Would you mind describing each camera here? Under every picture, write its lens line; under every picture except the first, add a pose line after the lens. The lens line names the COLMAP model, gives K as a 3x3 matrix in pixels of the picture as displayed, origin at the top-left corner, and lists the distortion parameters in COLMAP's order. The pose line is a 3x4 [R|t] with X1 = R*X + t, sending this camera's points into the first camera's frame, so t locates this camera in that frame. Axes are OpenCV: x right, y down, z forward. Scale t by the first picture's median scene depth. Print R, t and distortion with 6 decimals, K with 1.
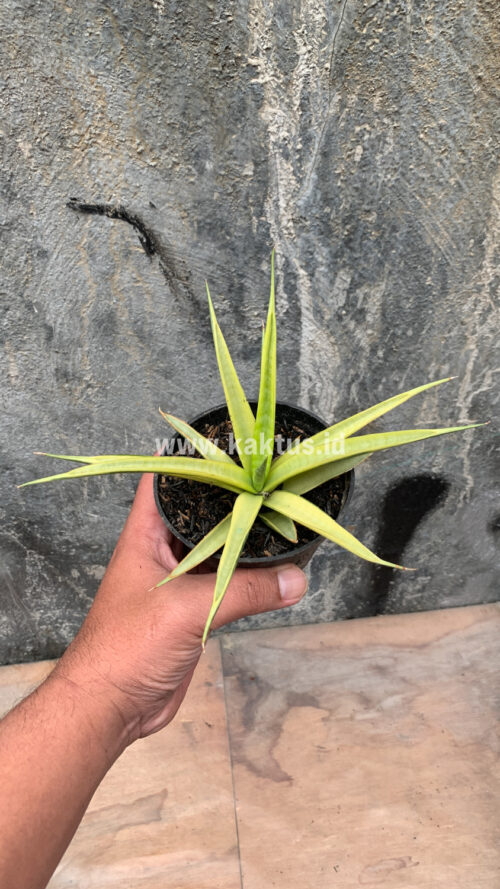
lens RADIAL K [[679.1, 0, 249.4], [0, 679.1, 447.5], [0, 0, 1]] dist [0.003984, -0.006311]
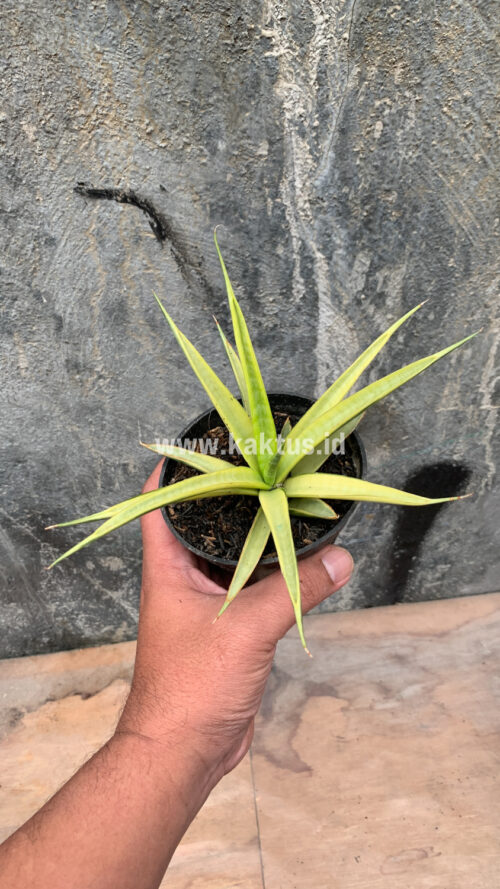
lens RADIAL K [[677.4, 0, 248.7], [0, 677.4, 449.6], [0, 0, 1]] dist [-0.002953, 0.004485]
pose [[0.999784, -0.012021, -0.016984, -0.009396], [0.012551, 0.999425, 0.031493, -0.015744], [0.016595, -0.031700, 0.999360, 0.033164]]
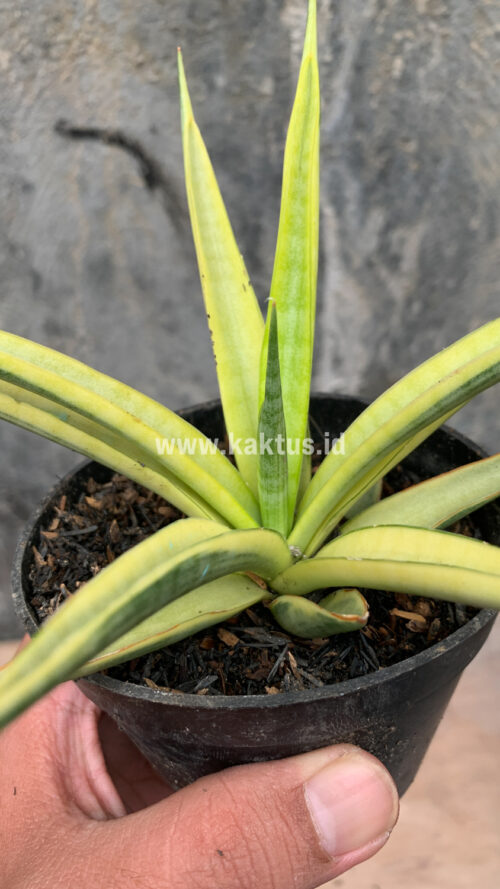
lens RADIAL K [[657.2, 0, 248.7], [0, 657.2, 428.9], [0, 0, 1]] dist [-0.091161, 0.091275]
pose [[0.999736, 0.010954, -0.020183, -0.003246], [-0.010390, 0.999557, 0.027872, -0.004541], [0.020479, -0.027655, 0.999408, 0.173142]]
